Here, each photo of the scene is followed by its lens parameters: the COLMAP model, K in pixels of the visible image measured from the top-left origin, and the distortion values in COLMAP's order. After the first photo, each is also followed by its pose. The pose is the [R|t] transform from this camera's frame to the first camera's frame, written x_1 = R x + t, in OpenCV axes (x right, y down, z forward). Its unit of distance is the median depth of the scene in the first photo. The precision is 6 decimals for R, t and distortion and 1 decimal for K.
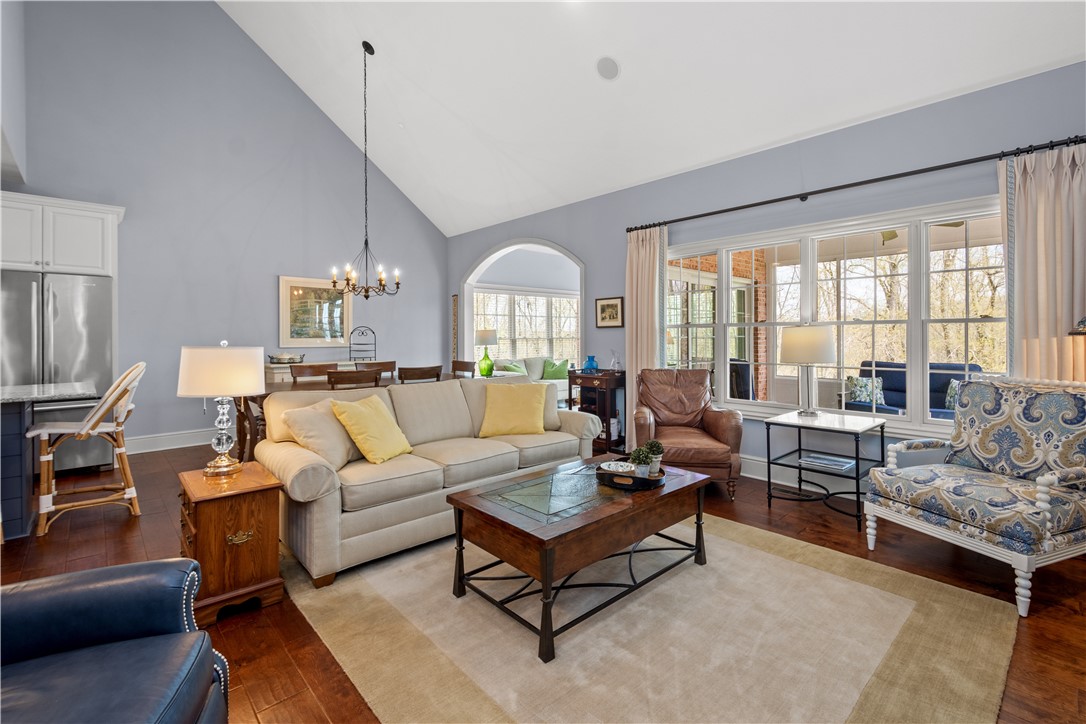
lens RADIAL K [[482.5, 0, 544.3], [0, 482.5, 338.2], [0, 0, 1]] dist [-0.000755, -0.000181]
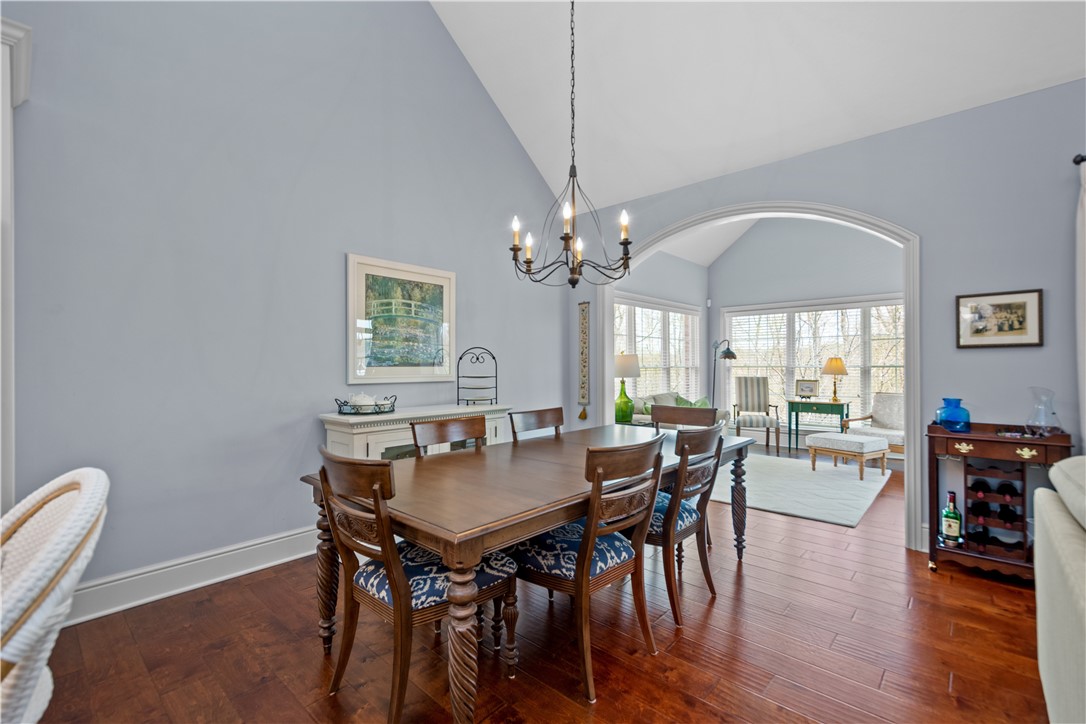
lens RADIAL K [[477.5, 0, 543.0], [0, 477.5, 362.0], [0, 0, 1]] dist [0.006141, 0.000733]
pose [[0.996459, 0.000636, 0.084072, -0.419881], [0.000480, 0.999912, -0.013253, 0.002042], [-0.084073, 0.013246, 0.996372, 0.494270]]
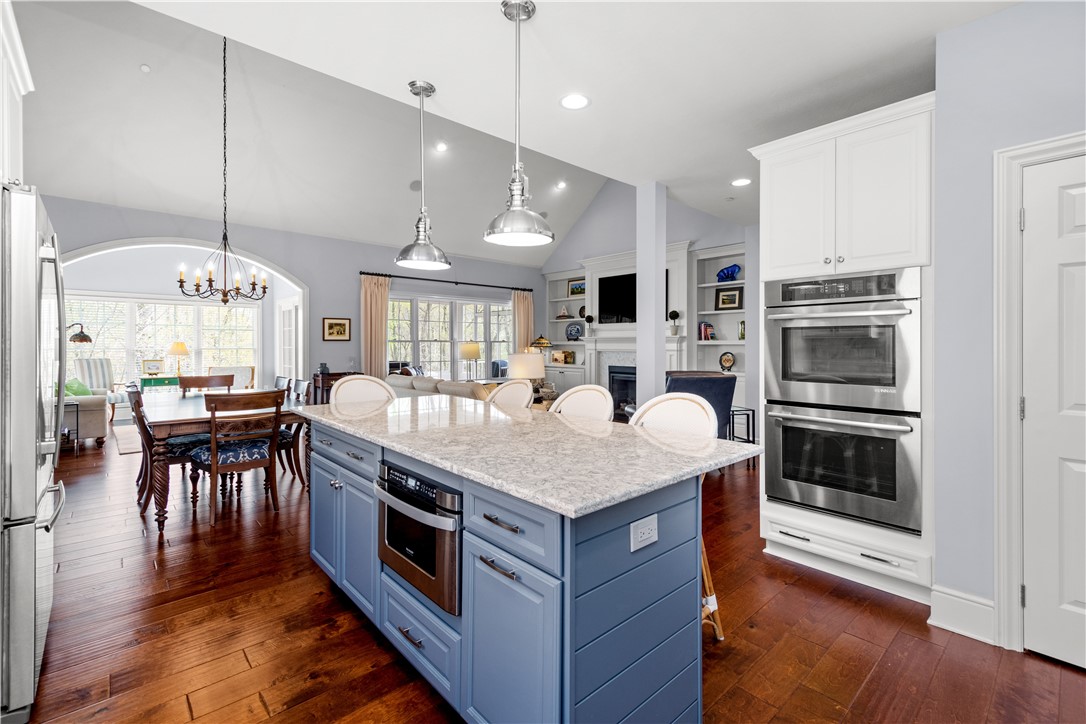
lens RADIAL K [[478.7, 0, 554.0], [0, 478.7, 343.9], [0, 0, 1]] dist [0.000997, -0.000001]
pose [[0.005259, 0.007209, 0.999960, -1.153140], [0.004740, 0.999963, -0.007234, -0.001035], [-0.999975, 0.004777, 0.005225, 0.396167]]
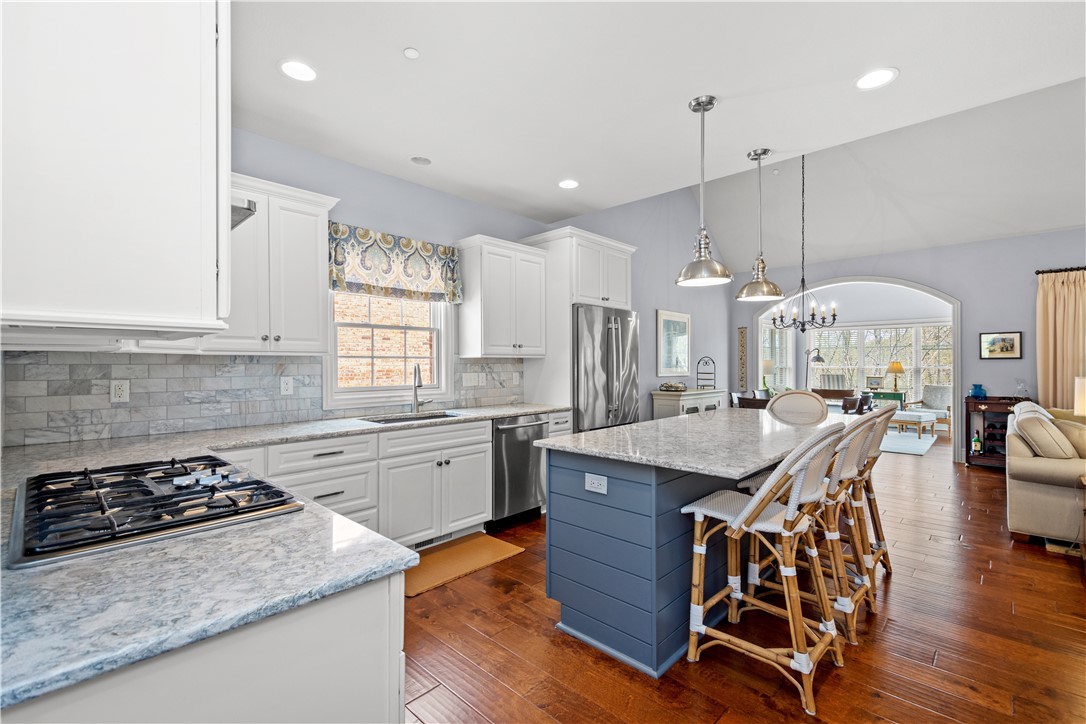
lens RADIAL K [[480.7, 0, 543.0], [0, 480.7, 362.0], [0, 0, 1]] dist [0.002208, -0.000071]
pose [[0.998581, 0.002794, 0.053181, -0.965224], [-0.002225, 0.999940, -0.010751, -0.000680], [-0.053208, 0.010618, 0.998527, -0.051628]]
